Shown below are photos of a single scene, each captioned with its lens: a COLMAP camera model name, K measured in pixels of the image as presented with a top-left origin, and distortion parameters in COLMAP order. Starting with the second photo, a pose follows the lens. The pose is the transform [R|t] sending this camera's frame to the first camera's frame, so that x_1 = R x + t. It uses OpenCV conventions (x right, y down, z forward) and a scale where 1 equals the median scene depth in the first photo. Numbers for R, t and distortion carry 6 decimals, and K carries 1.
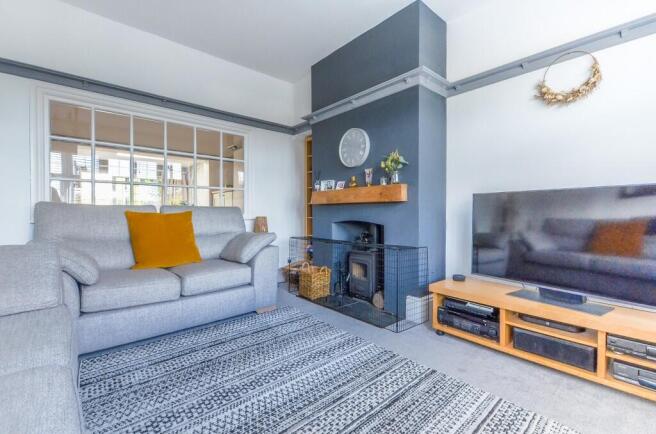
lens RADIAL K [[292.2, 0, 331.2], [0, 292.2, 214.5], [0, 0, 1]] dist [-0.005610, -0.001377]
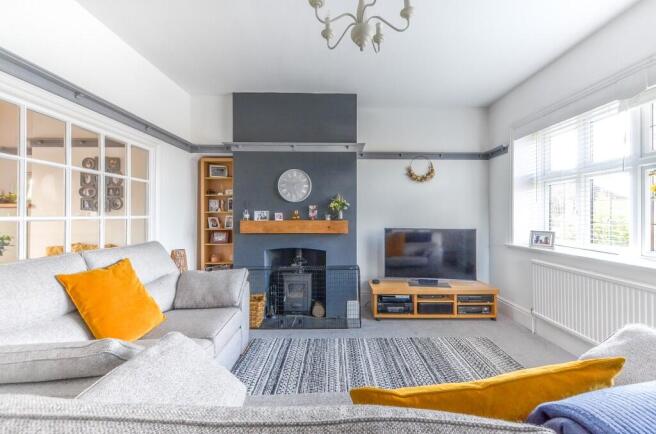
lens RADIAL K [[292.2, 0, 338.7], [0, 292.2, 211.6], [0, 0, 1]] dist [-0.005610, -0.001377]
pose [[0.641476, 0.009056, 0.767090, -0.889330], [0.002487, 0.999901, -0.013885, -0.135794], [-0.767139, 0.010815, 0.641390, 0.146580]]
